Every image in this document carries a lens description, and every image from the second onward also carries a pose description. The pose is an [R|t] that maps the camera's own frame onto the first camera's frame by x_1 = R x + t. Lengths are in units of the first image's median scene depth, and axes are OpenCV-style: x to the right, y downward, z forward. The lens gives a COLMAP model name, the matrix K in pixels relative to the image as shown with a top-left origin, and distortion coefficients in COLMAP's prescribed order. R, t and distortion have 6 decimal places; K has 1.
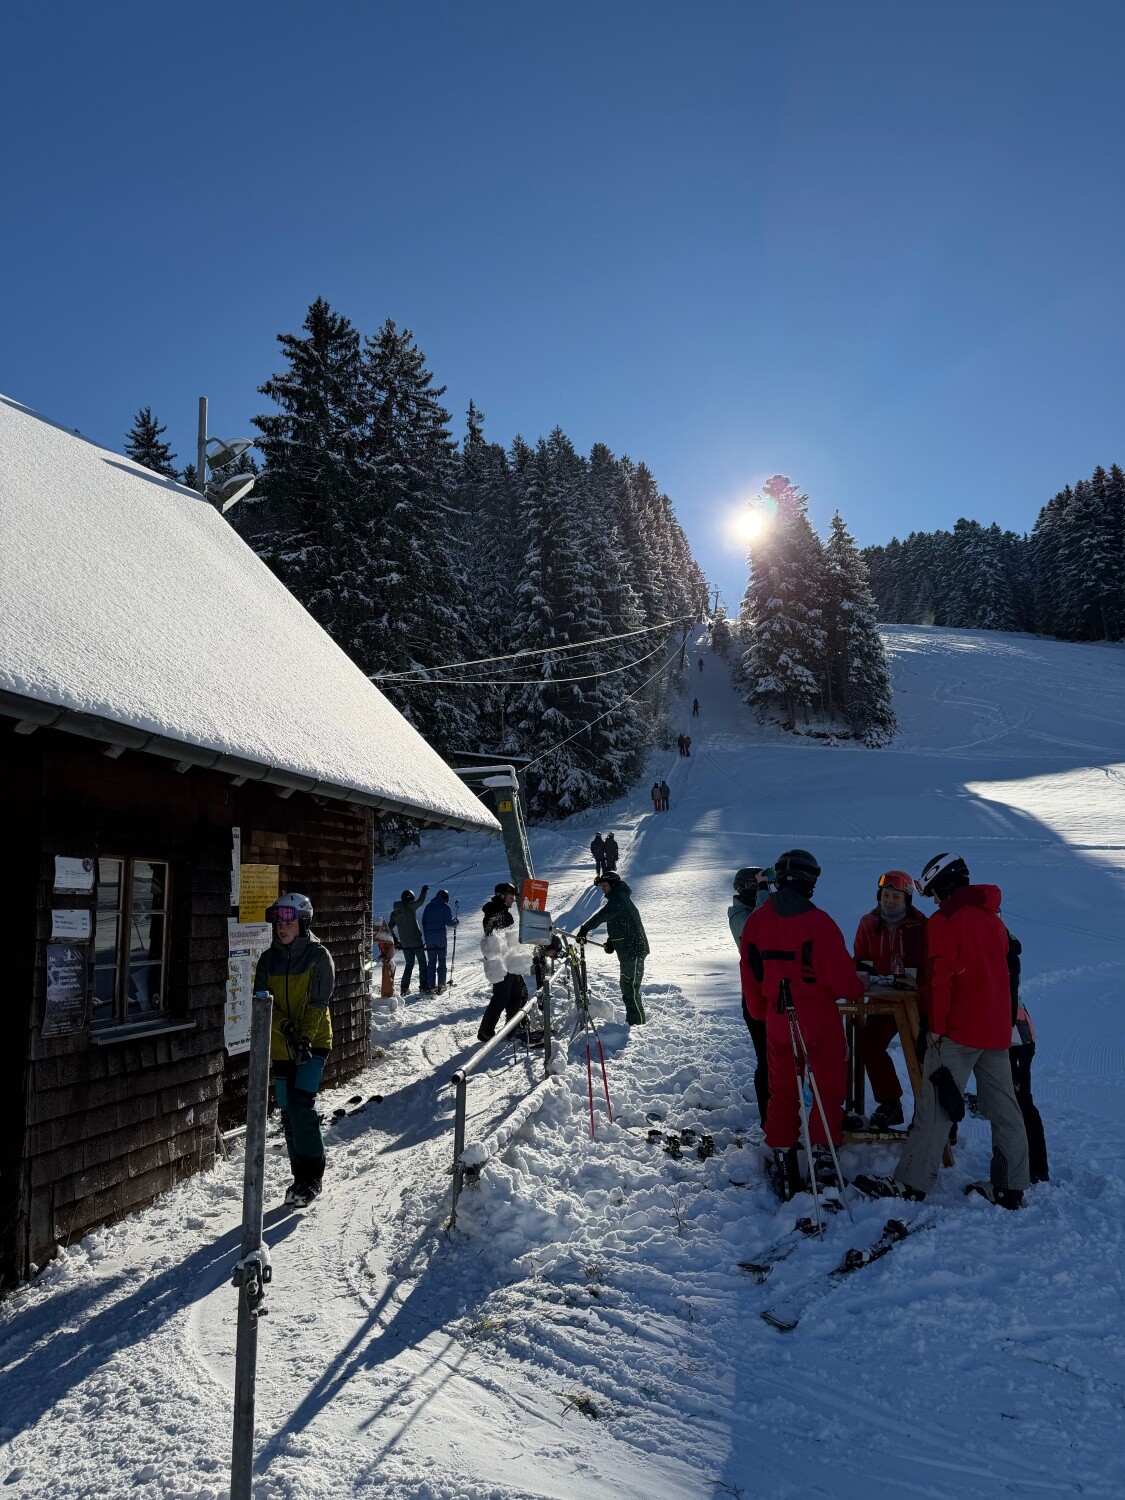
lens RADIAL K [[1037.0, 0, 563.1], [0, 1037.0, 746.1], [0, 0, 1]] dist [0.045436, -0.000205]
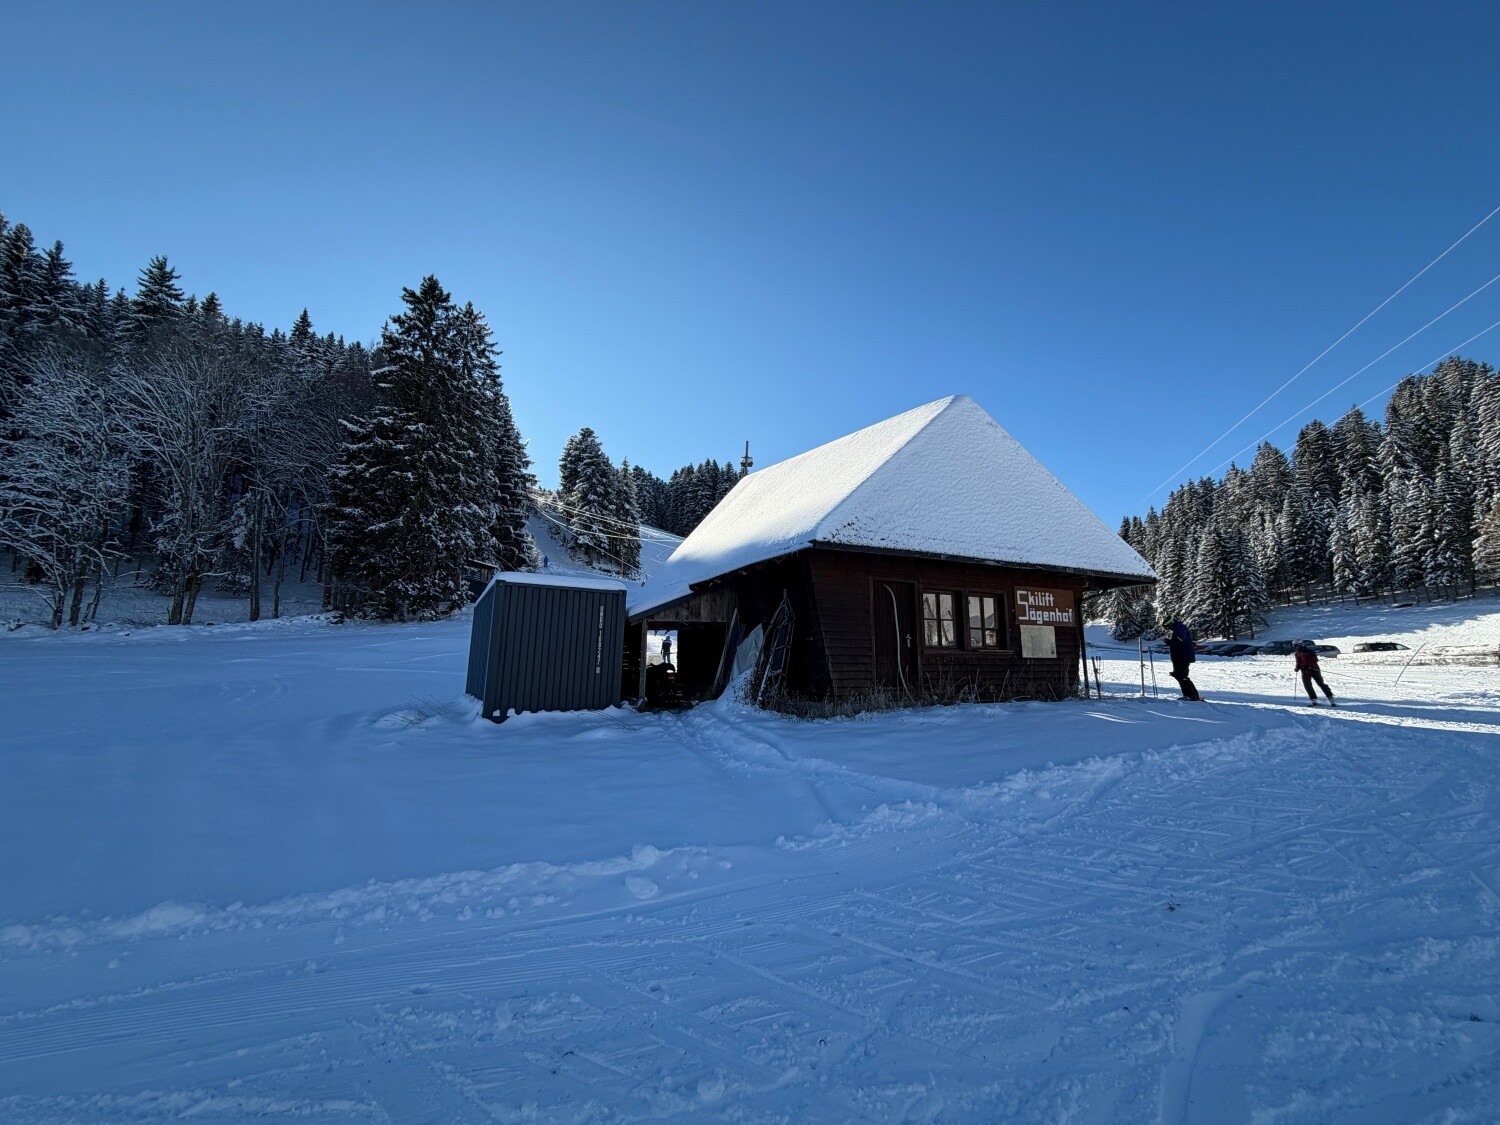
lens RADIAL K [[604.4, 0, 747.2], [0, 604.4, 563.0], [0, 0, 1]] dist [-0.002206, 0.000034]
pose [[0.789797, 0.134632, 0.598410, -0.216648], [-0.121127, 0.990635, -0.063010, 0.014510], [-0.601289, -0.022718, 0.798709, -0.043575]]
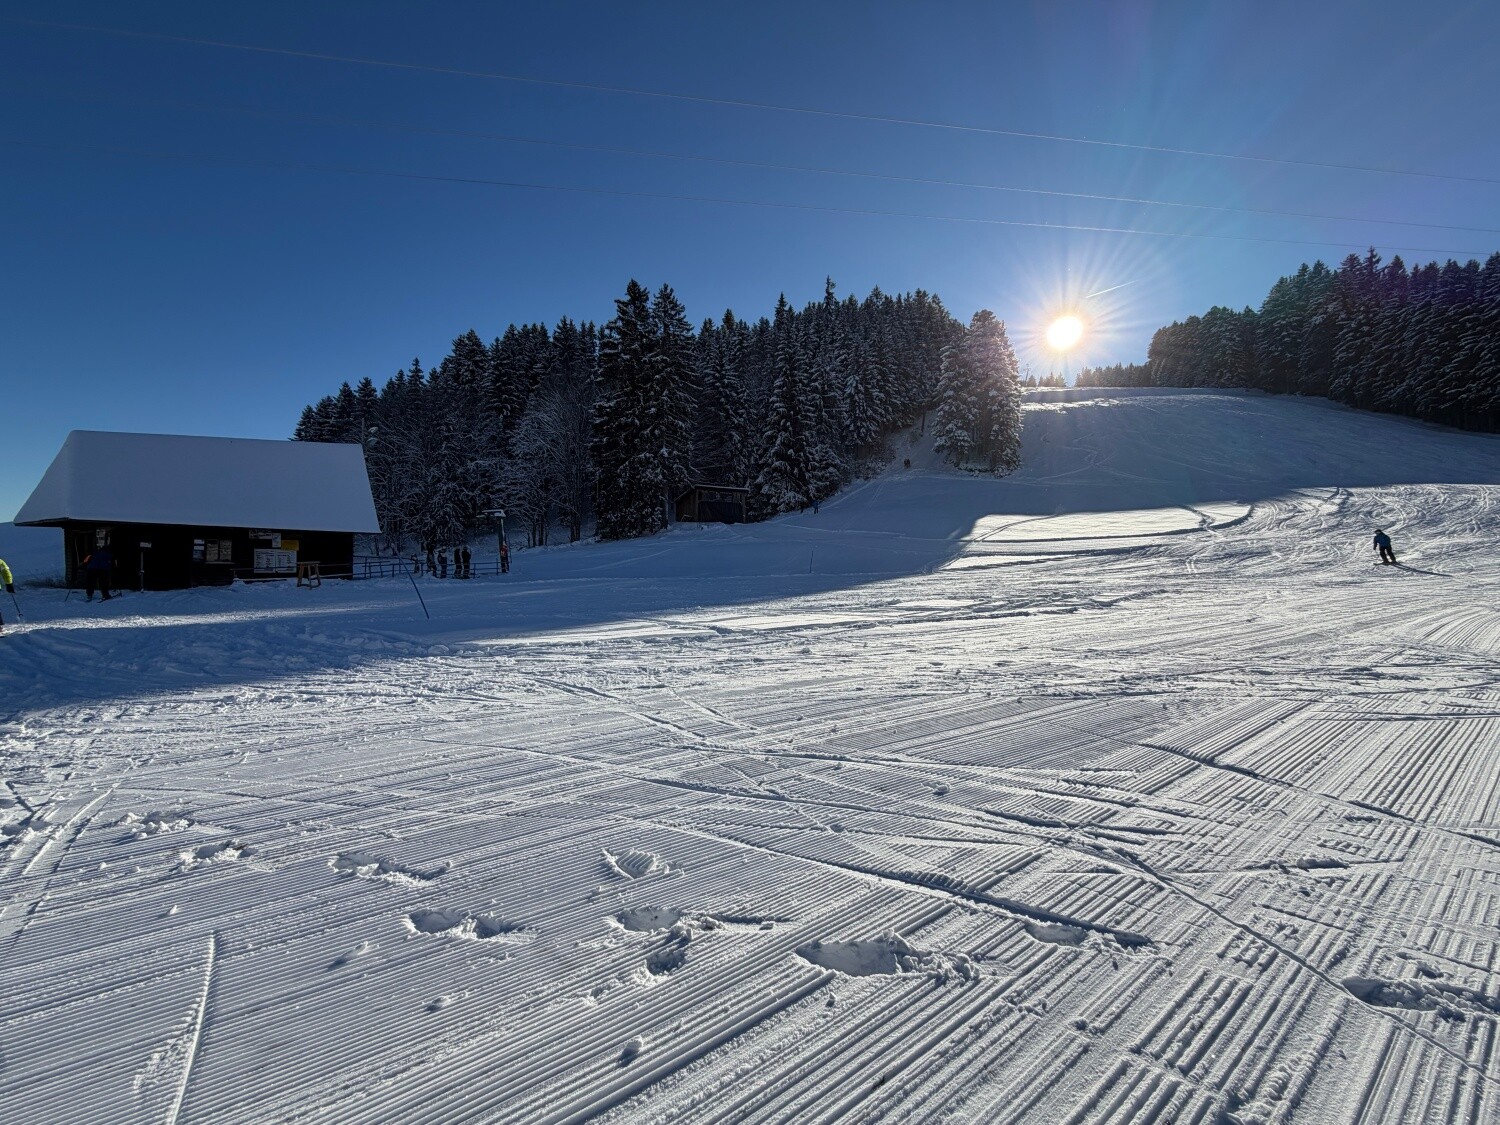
lens RADIAL K [[604.4, 0, 747.2], [0, 604.4, 558.6], [0, 0, 1]] dist [-0.002206, 0.000034]
pose [[0.927963, 0.049324, -0.369395, 0.282525], [0.008346, 0.988204, 0.152918, -0.022520], [0.372580, -0.144985, 0.916604, -0.093921]]
